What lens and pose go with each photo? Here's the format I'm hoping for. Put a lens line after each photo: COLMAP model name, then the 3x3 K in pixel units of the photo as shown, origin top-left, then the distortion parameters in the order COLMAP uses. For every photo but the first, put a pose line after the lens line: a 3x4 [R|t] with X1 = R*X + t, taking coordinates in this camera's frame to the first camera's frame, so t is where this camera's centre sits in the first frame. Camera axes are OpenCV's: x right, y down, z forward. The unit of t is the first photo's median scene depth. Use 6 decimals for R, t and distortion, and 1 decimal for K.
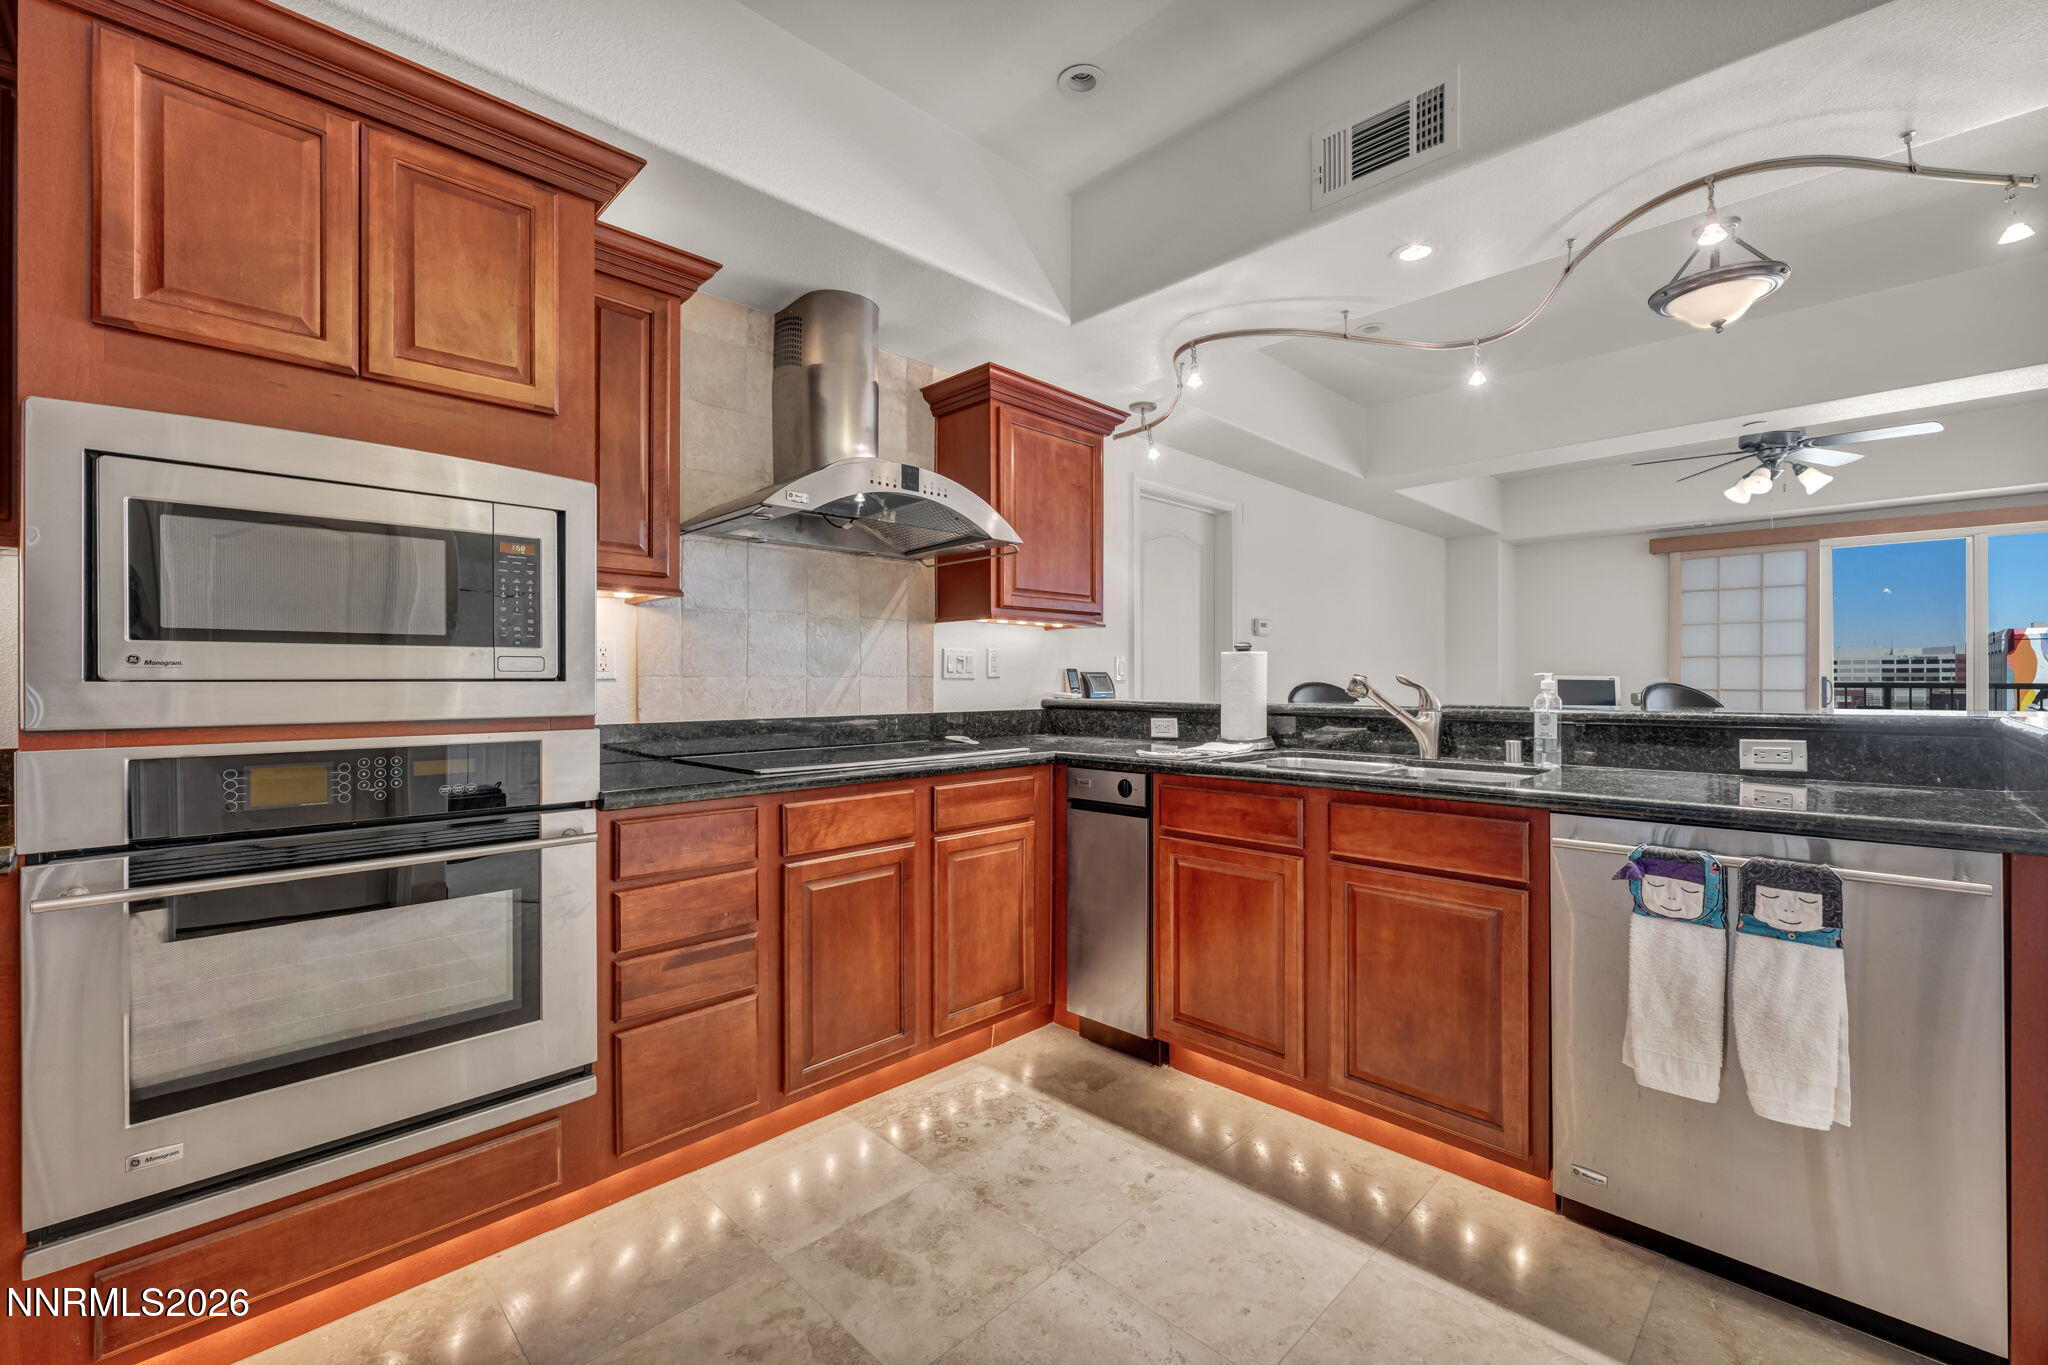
lens RADIAL K [[848.7, 0, 1033.6], [0, 848.7, 683.4], [0, 0, 1]] dist [-0.001066, -0.000107]
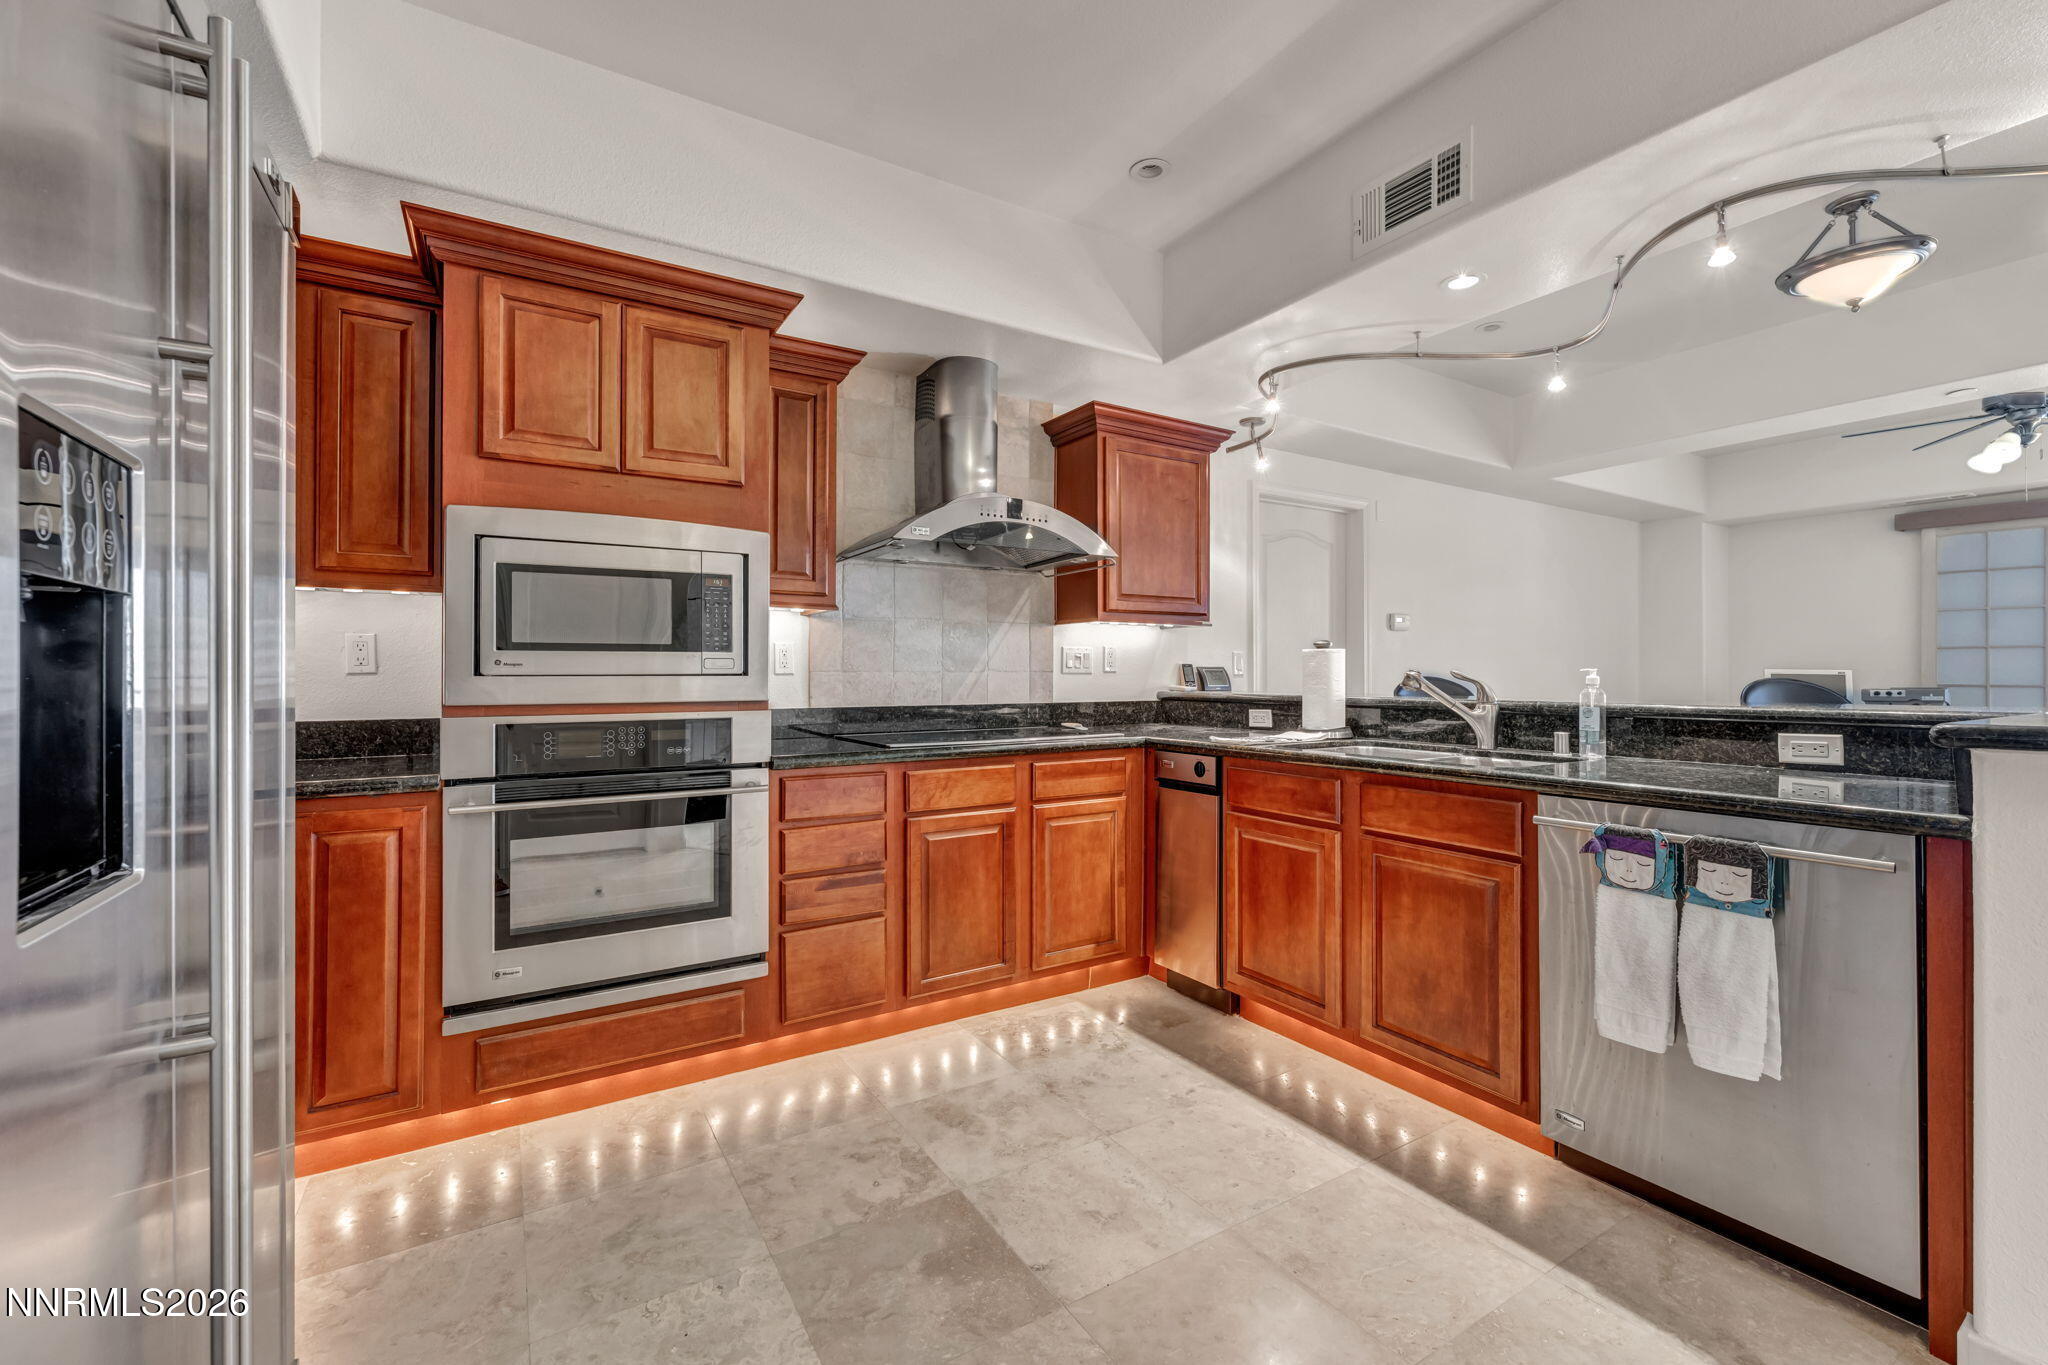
lens RADIAL K [[854.8, 0, 1030.3], [0, 854.8, 671.5], [0, 0, 1]] dist [-0.002279, -0.000345]
pose [[0.972945, 0.000109, -0.231037, 0.185468], [-0.001473, 0.999982, -0.005730, -0.001745], [0.231033, 0.005915, 0.972928, -0.215460]]
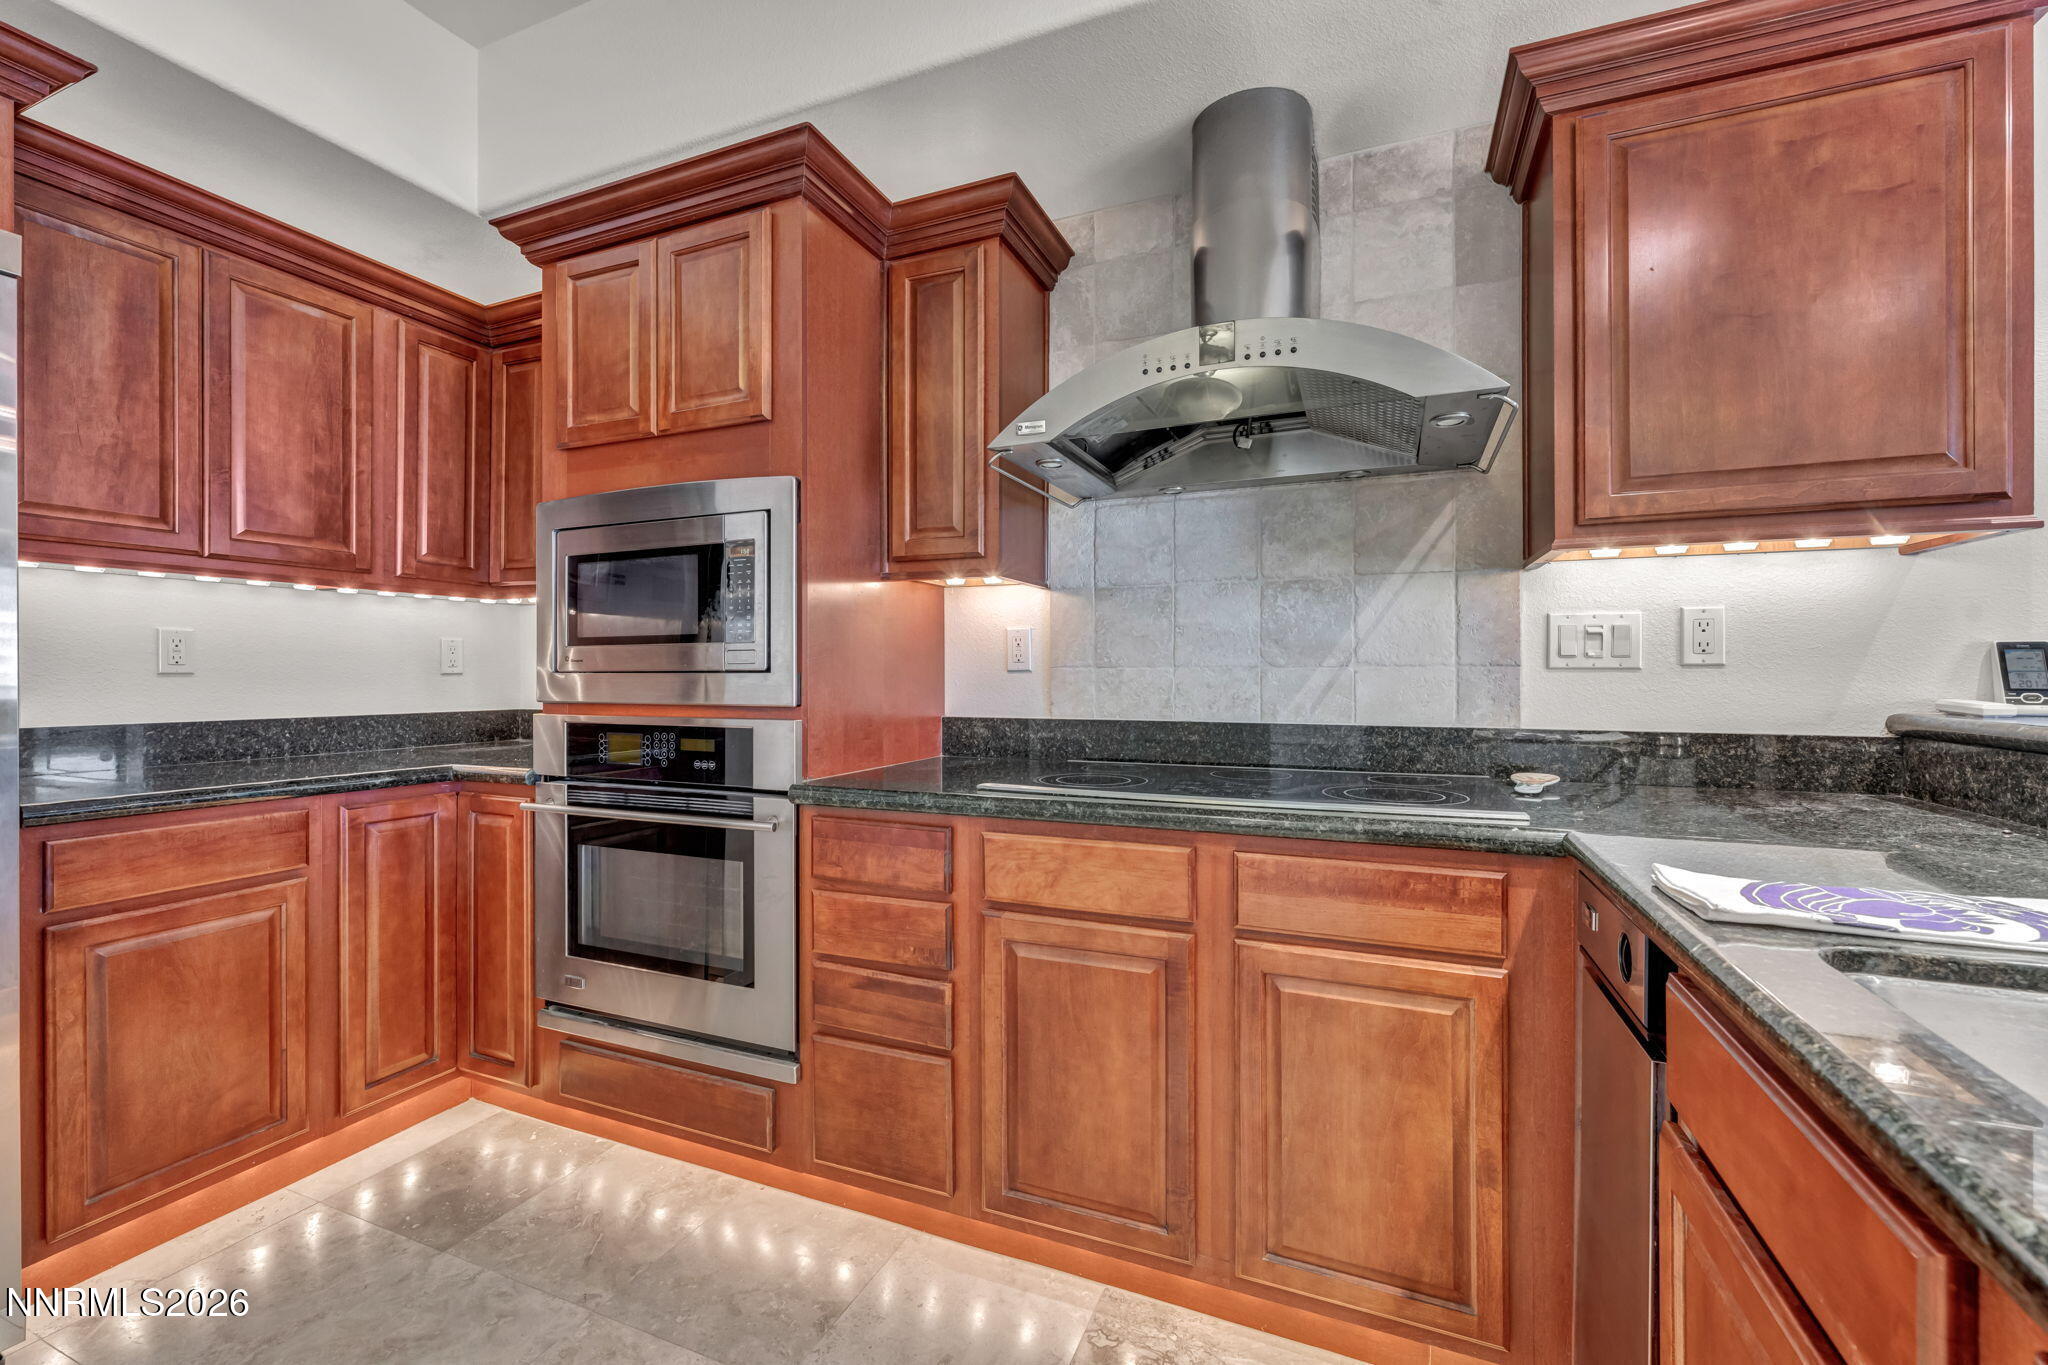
lens RADIAL K [[846.4, 0, 1025.7], [0, 846.4, 675.1], [0, 0, 1]] dist [-0.002074, -0.000360]
pose [[0.371174, 0.003565, -0.928556, 0.434341], [-0.002998, 0.999992, 0.002641, -0.002522], [0.928558, 0.001804, 0.371182, 0.747205]]
